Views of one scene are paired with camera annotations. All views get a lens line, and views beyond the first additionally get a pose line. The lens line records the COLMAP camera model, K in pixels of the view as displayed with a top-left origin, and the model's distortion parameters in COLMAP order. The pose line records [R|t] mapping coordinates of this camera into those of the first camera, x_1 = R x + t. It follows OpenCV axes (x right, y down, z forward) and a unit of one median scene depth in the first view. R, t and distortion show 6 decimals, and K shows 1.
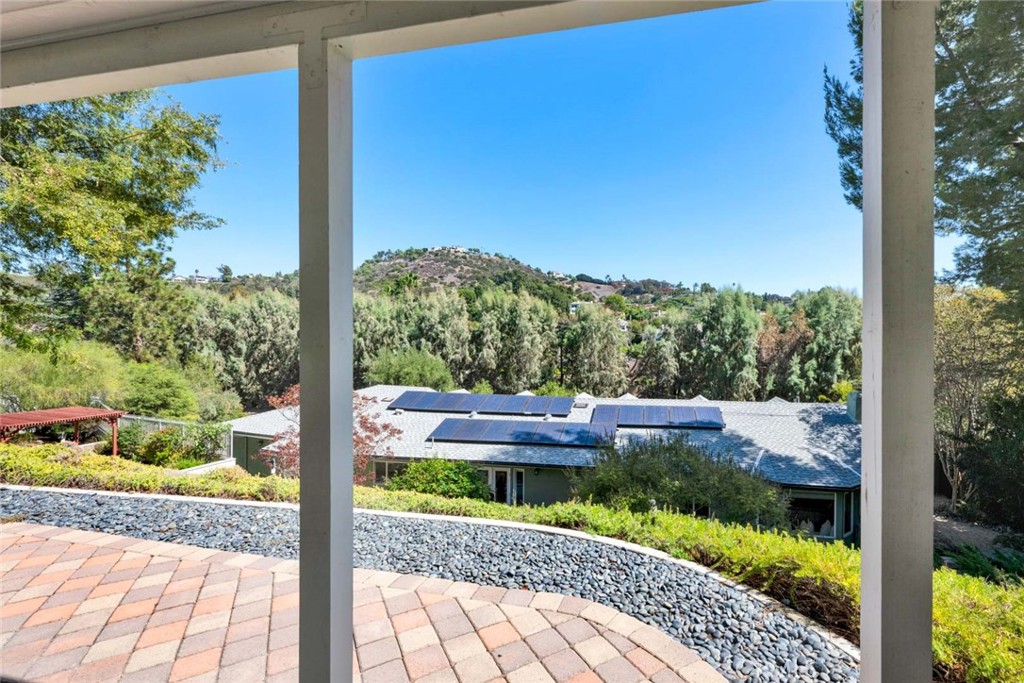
lens RADIAL K [[432.1, 0, 591.6], [0, 432.1, 339.5], [0, 0, 1]] dist [-0.010137, 0.000211]
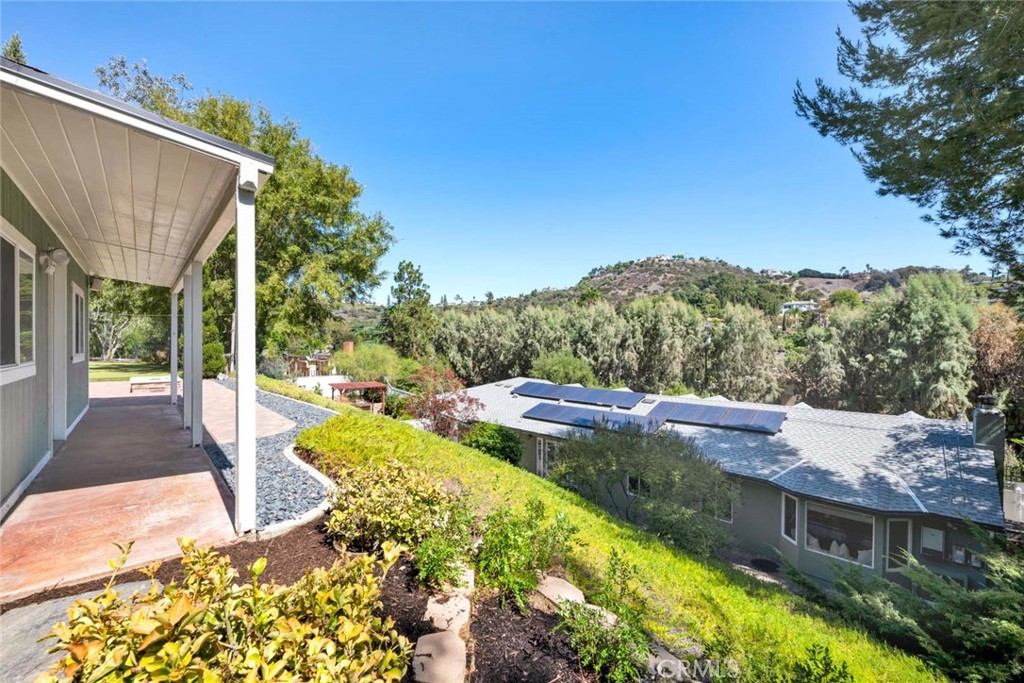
lens RADIAL K [[426.1, 0, 533.6], [0, 426.1, 346.5], [0, 0, 1]] dist [-0.010321, -0.000021]
pose [[0.807999, -0.003198, -0.589175, 0.192192], [0.004003, 0.999992, 0.000062, 0.005930], [0.589170, -0.002409, 0.808006, -0.025337]]
